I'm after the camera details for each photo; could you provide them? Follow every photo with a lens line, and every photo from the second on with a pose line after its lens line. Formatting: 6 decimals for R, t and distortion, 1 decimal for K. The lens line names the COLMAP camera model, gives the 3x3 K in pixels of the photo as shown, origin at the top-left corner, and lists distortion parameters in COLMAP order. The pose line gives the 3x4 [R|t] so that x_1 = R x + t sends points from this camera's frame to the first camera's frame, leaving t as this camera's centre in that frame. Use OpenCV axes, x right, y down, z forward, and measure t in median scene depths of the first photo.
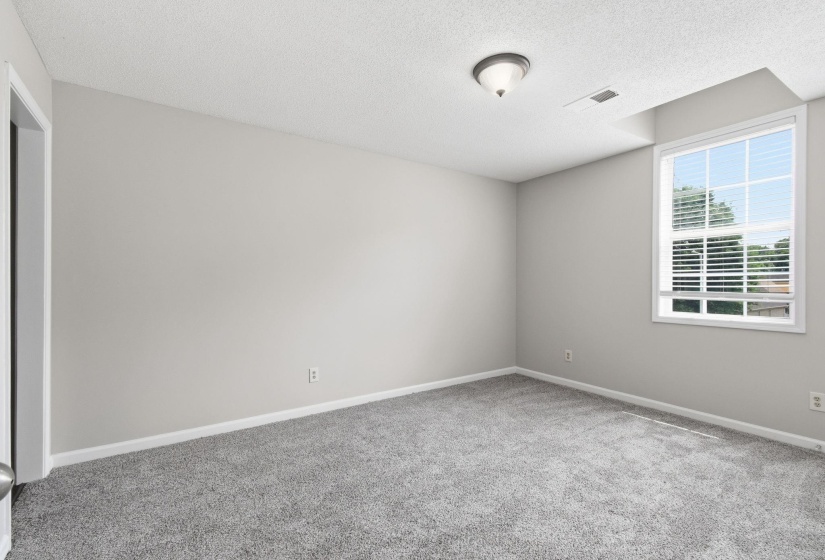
lens RADIAL K [[383.1, 0, 417.5], [0, 383.1, 285.7], [0, 0, 1]] dist [0.015620, -0.001927]
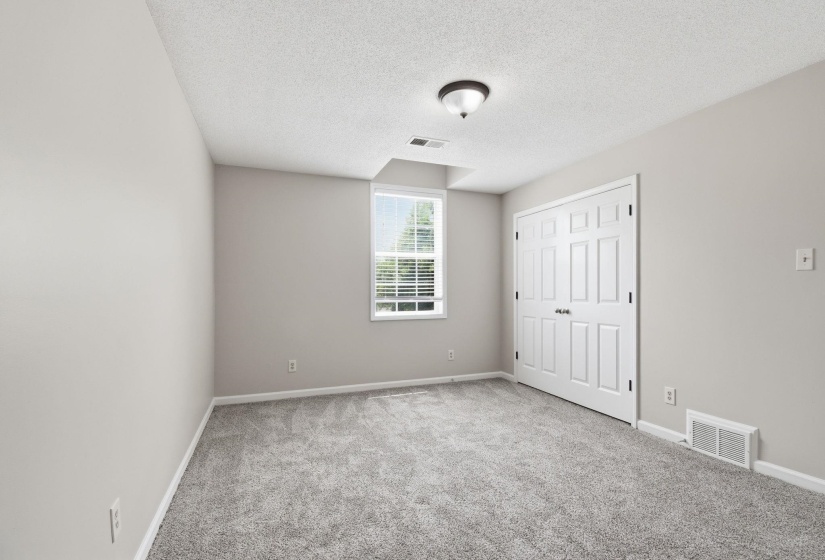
lens RADIAL K [[383.1, 0, 417.2], [0, 383.1, 282.9], [0, 0, 1]] dist [0.015620, -0.001927]
pose [[0.207457, 0.013359, 0.978153, -0.653761], [0.004674, 0.999882, -0.014647, -0.013211], [-0.978233, 0.007610, 0.207370, 0.654490]]
